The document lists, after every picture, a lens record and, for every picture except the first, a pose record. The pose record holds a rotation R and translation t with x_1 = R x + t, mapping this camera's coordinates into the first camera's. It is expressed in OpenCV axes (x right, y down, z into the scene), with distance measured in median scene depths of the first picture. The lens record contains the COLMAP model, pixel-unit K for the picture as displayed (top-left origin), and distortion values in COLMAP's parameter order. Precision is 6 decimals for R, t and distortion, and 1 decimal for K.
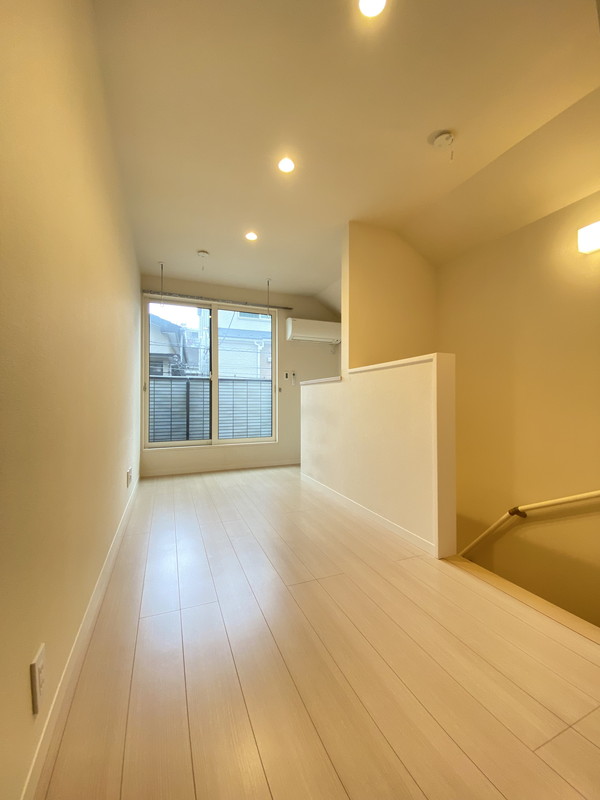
lens RADIAL K [[327.0, 0, 299.9], [0, 327.0, 400.8], [0, 0, 1]] dist [0.004304, -0.012916]
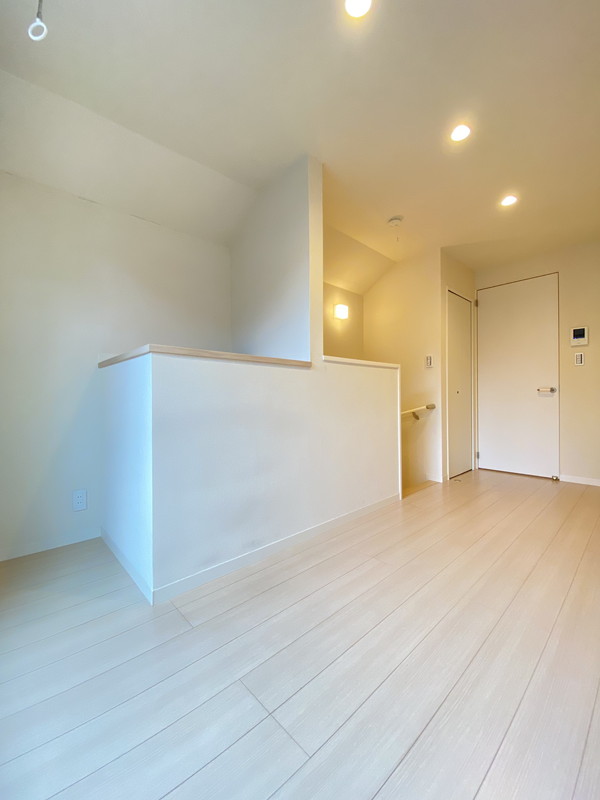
lens RADIAL K [[327.0, 0, 299.8], [0, 327.0, 398.9], [0, 0, 1]] dist [0.004304, -0.012916]
pose [[-0.341659, -0.000093, 0.939824, -0.606561], [0.001189, 0.999999, 0.000532, 0.002680], [-0.939823, 0.001299, -0.341659, 1.496984]]
